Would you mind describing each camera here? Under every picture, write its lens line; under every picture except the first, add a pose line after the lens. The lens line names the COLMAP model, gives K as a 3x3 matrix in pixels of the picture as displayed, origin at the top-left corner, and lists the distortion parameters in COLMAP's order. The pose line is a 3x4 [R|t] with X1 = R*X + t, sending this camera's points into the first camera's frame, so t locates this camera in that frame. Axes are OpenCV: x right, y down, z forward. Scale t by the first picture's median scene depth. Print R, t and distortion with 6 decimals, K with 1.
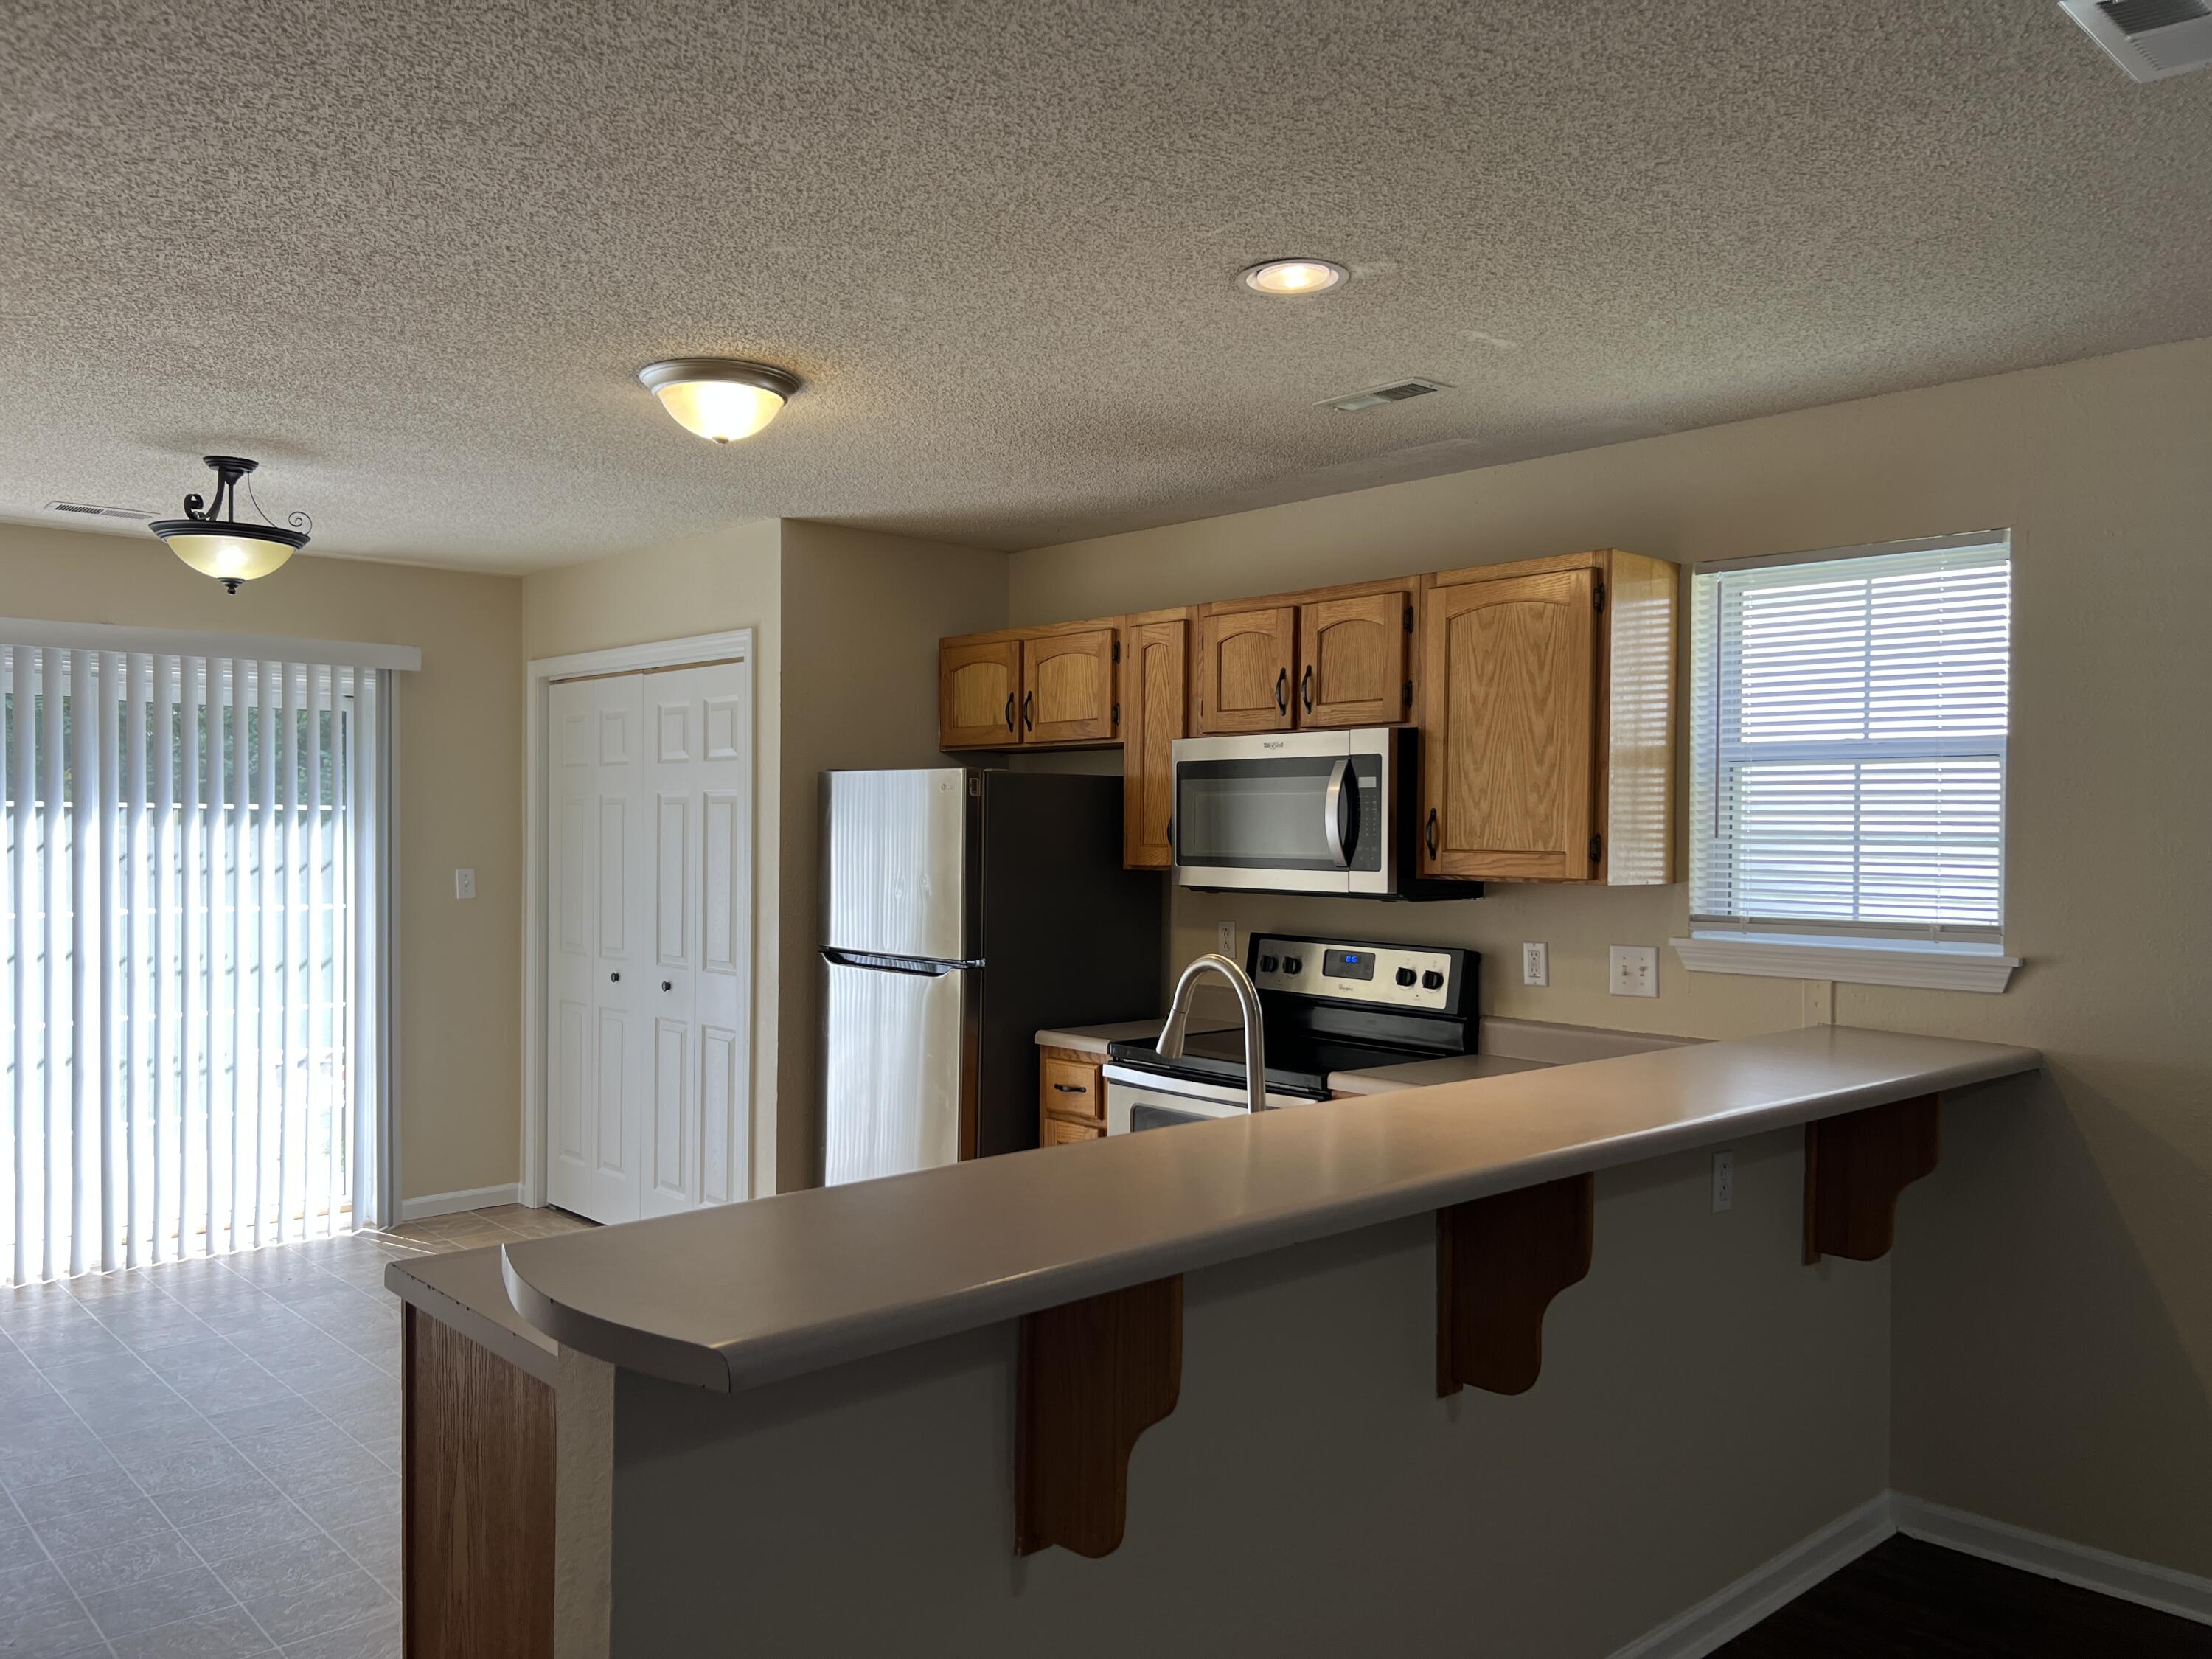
lens RADIAL K [[1666.6, 0, 1106.3], [0, 1666.6, 836.7], [0, 0, 1]] dist [0.059181, -0.065964]
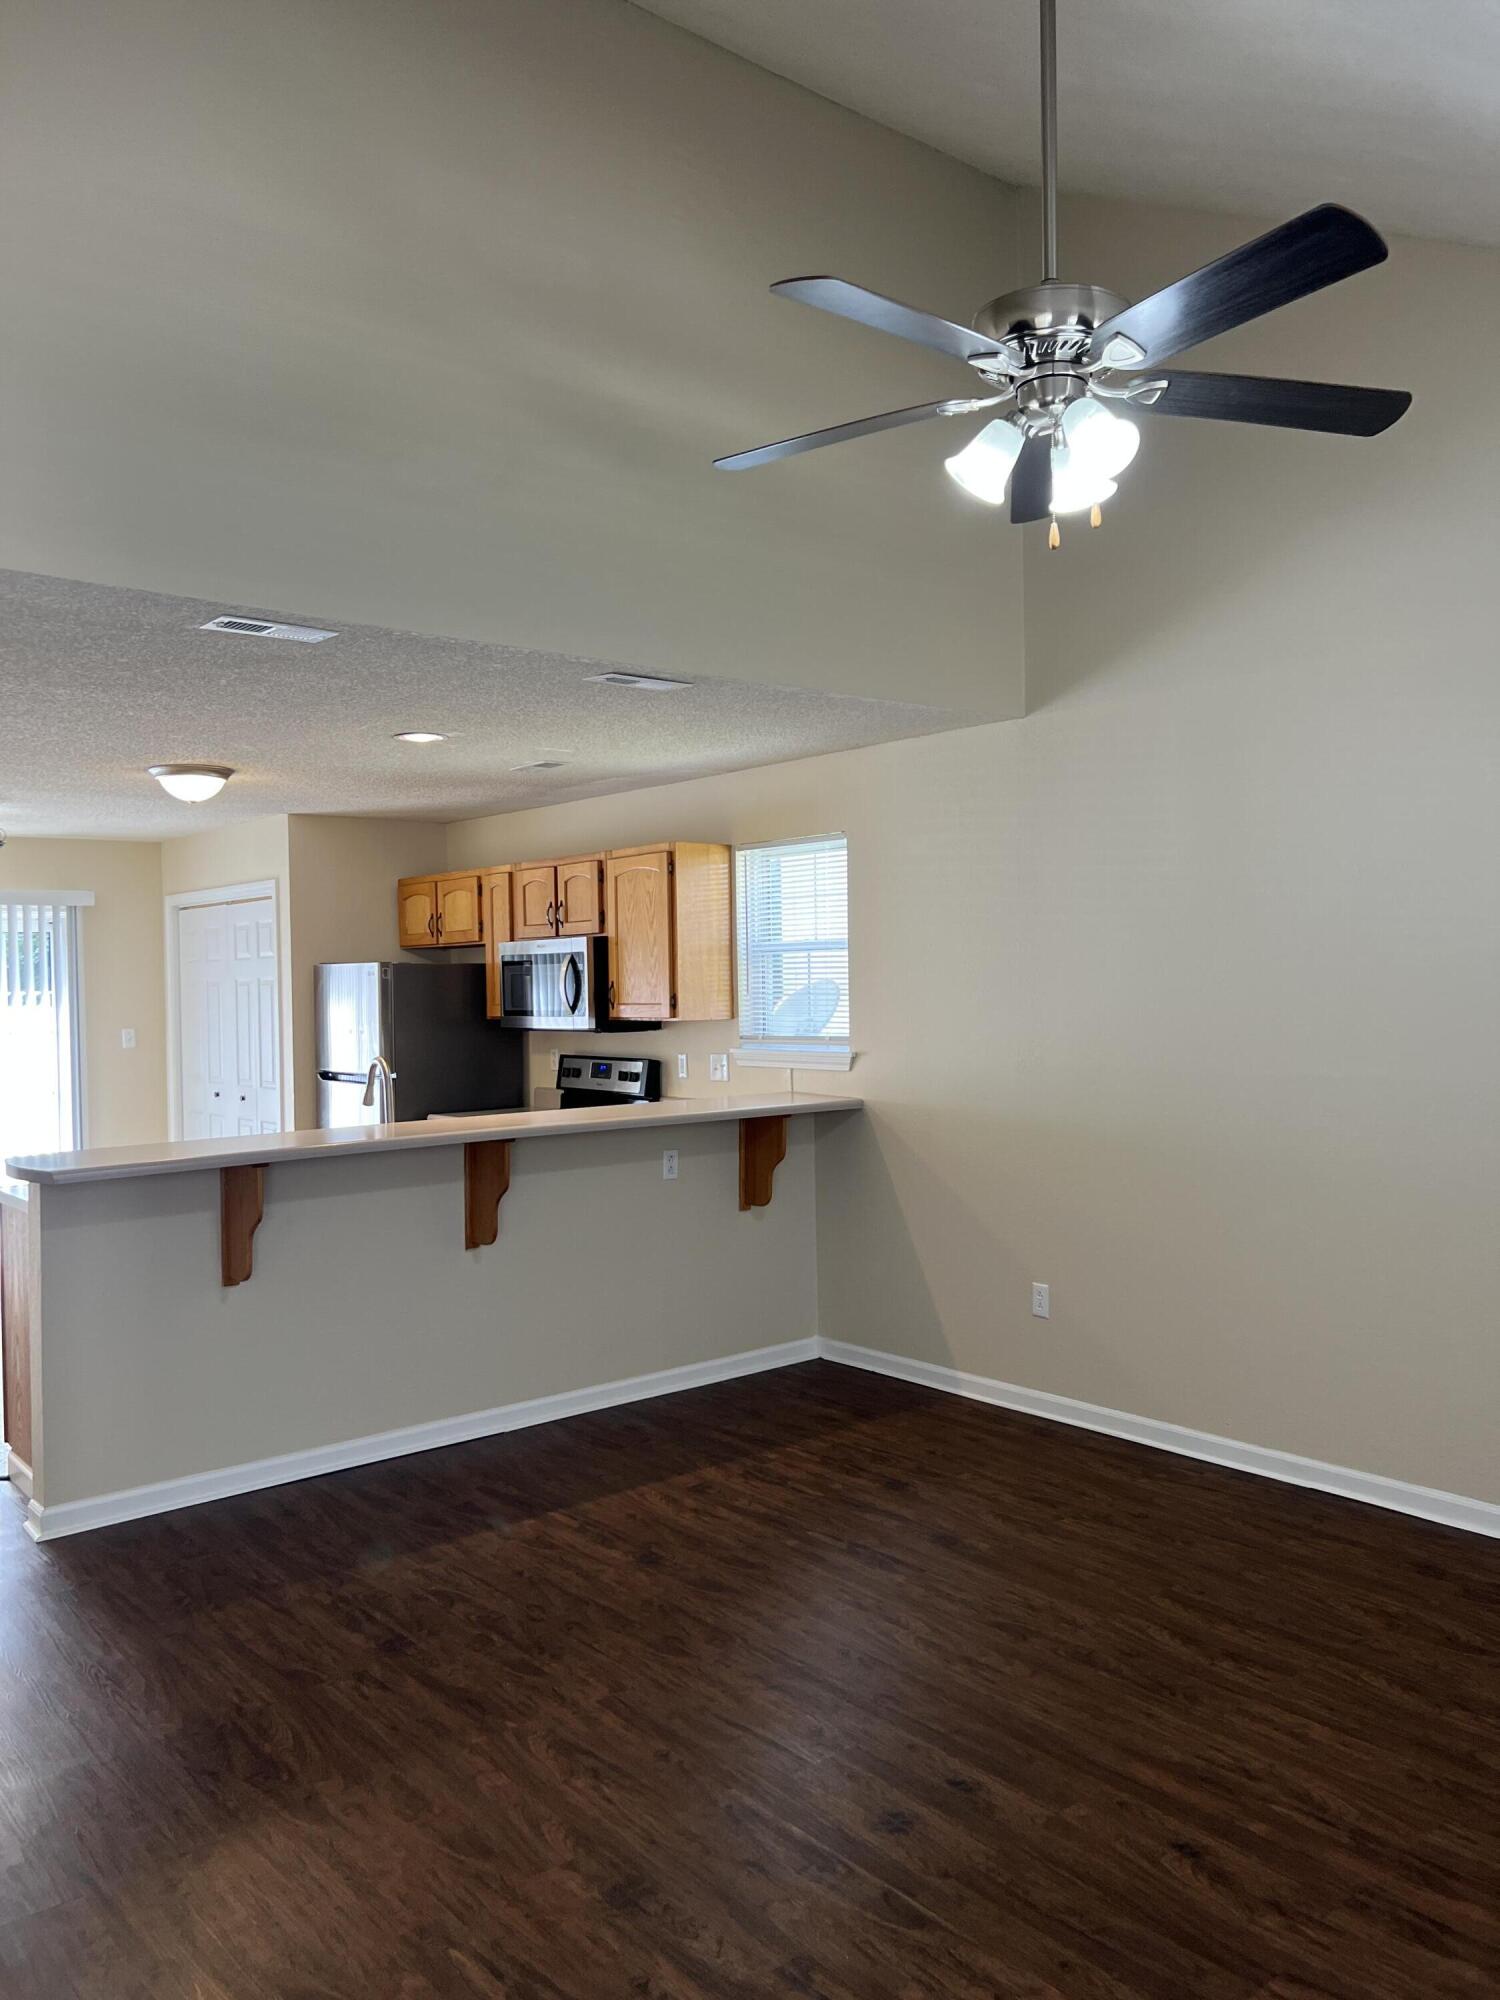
lens RADIAL K [[1506.9, 0, 759.2], [0, 1506.9, 983.5], [0, 0, 1]] dist [0.059181, -0.065964]
pose [[0.998682, -0.025579, -0.044505, 0.398891], [0.025360, 0.999663, -0.005488, -0.001003], [0.044630, 0.004352, 0.998994, -0.580894]]
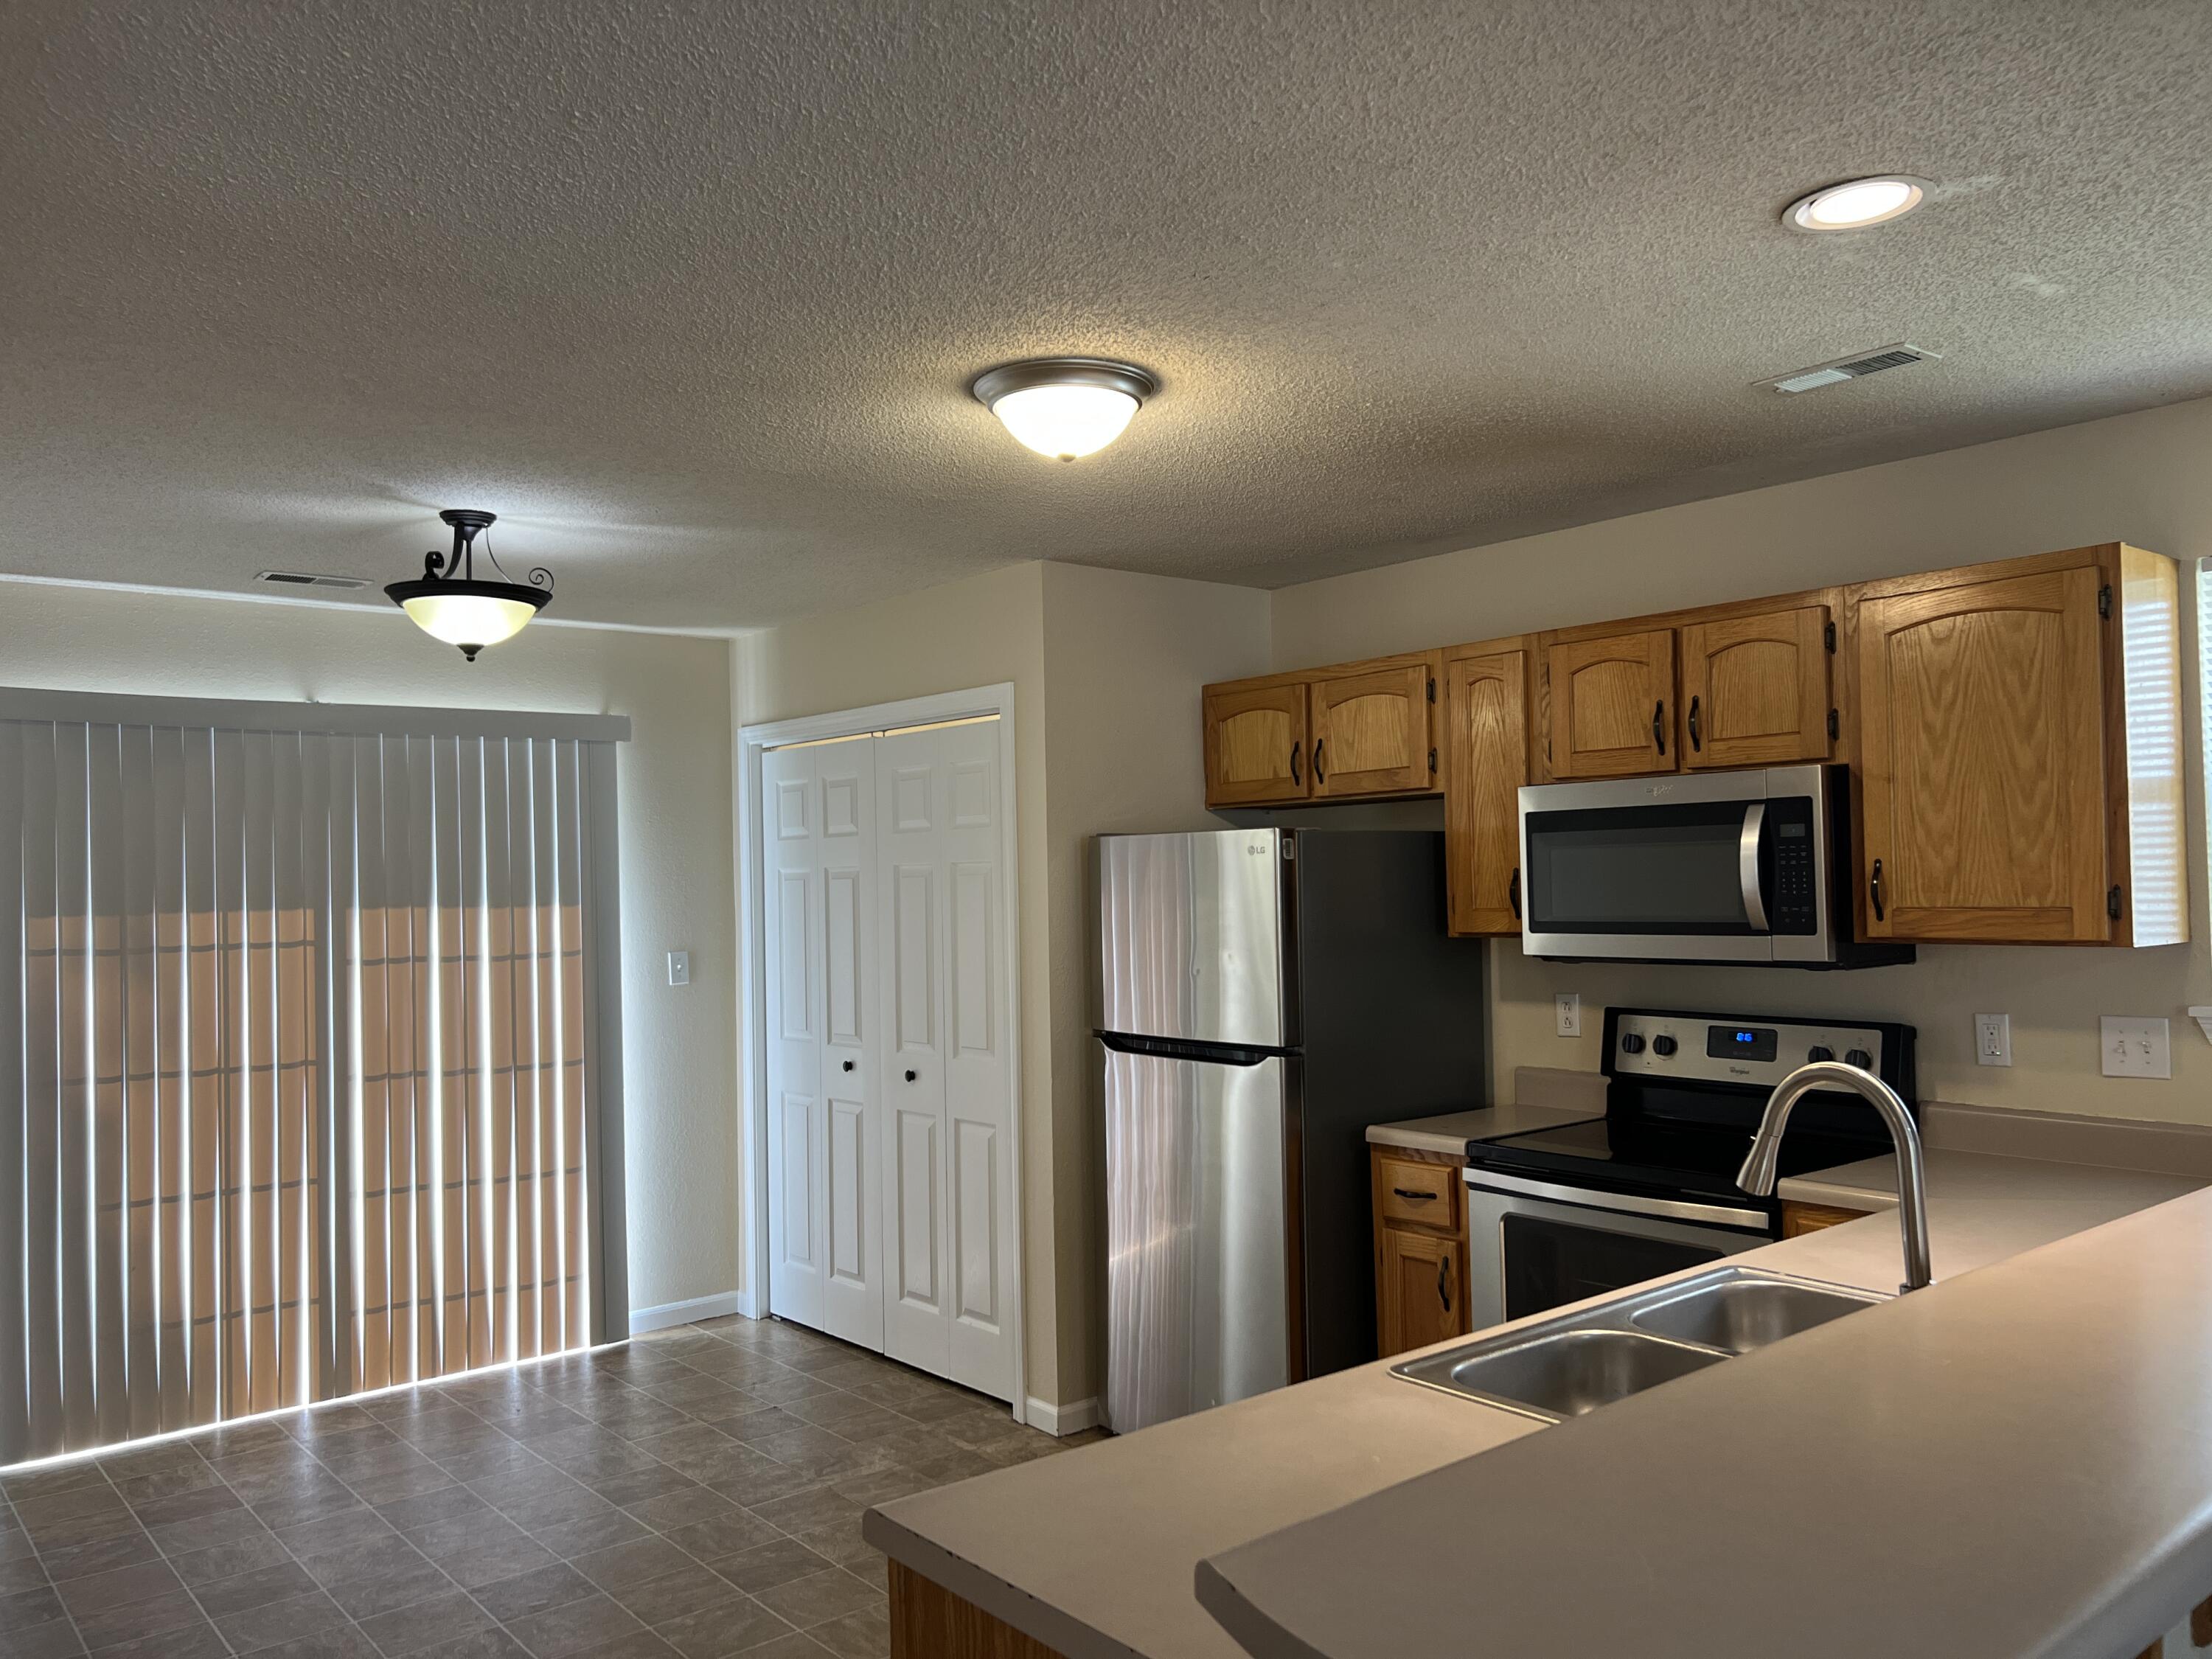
lens RADIAL K [[1666.6, 0, 1109.4], [0, 1666.6, 836.0], [0, 0, 1]] dist [0.059181, -0.065964]
pose [[0.998306, -0.029234, -0.050294, -0.137973], [0.027514, 0.999024, -0.034557, -0.009286], [0.051255, 0.033115, 0.998136, 0.122457]]
